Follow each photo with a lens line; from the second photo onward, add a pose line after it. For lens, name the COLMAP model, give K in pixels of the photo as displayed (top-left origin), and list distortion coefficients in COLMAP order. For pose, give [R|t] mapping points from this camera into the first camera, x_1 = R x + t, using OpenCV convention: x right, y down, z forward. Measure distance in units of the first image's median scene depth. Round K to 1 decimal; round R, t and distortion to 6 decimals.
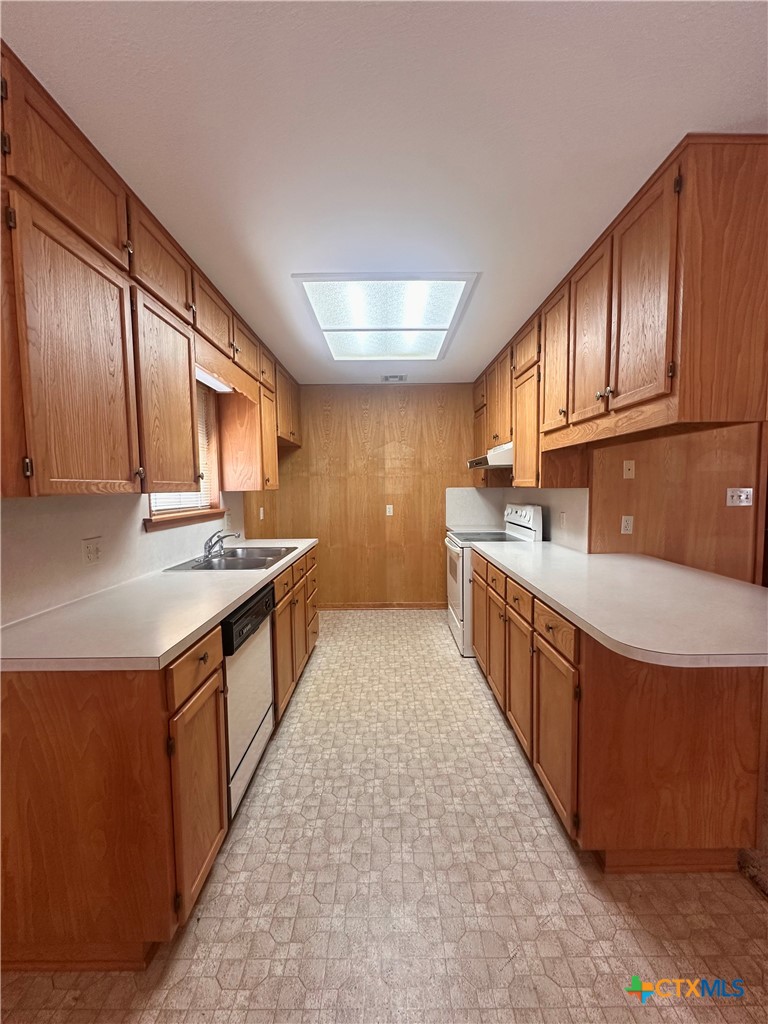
lens RADIAL K [[410.3, 0, 388.5], [0, 410.3, 511.7], [0, 0, 1]] dist [0.000284, 0.000372]
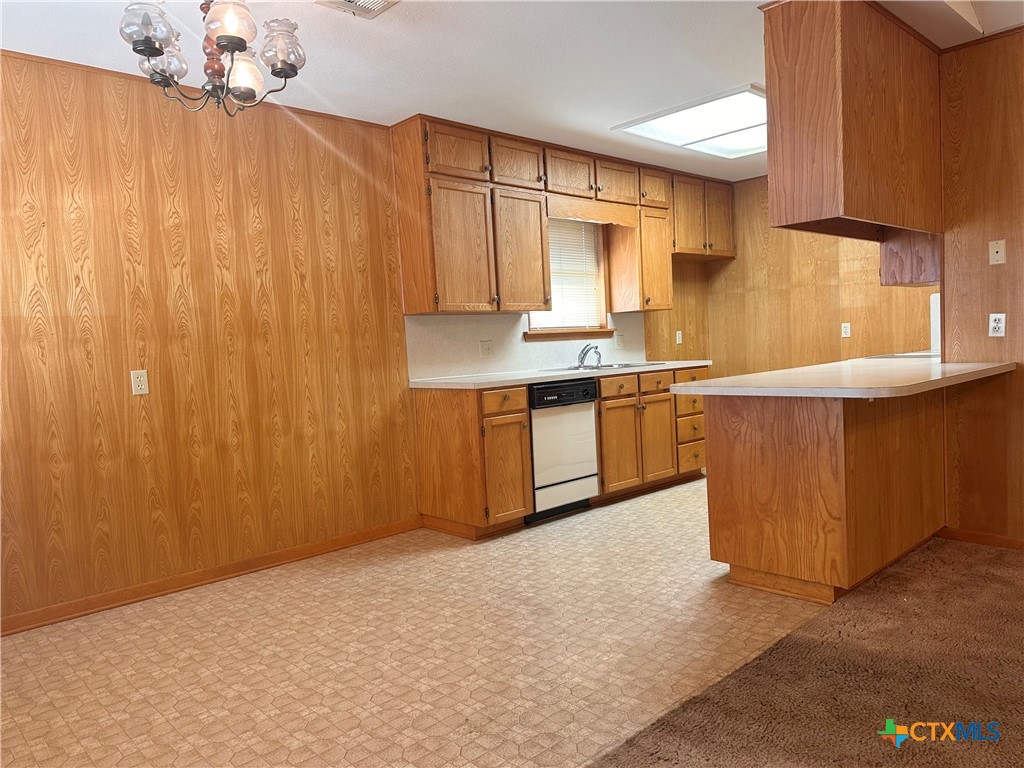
lens RADIAL K [[724.3, 0, 510.7], [0, 724.3, 387.8], [0, 0, 1]] dist [0.013145, -0.004562]
pose [[0.680780, 0.020354, -0.732205, 1.215135], [-0.000216, 0.999619, 0.027587, 0.141912], [0.732488, -0.018623, 0.680525, -0.742366]]
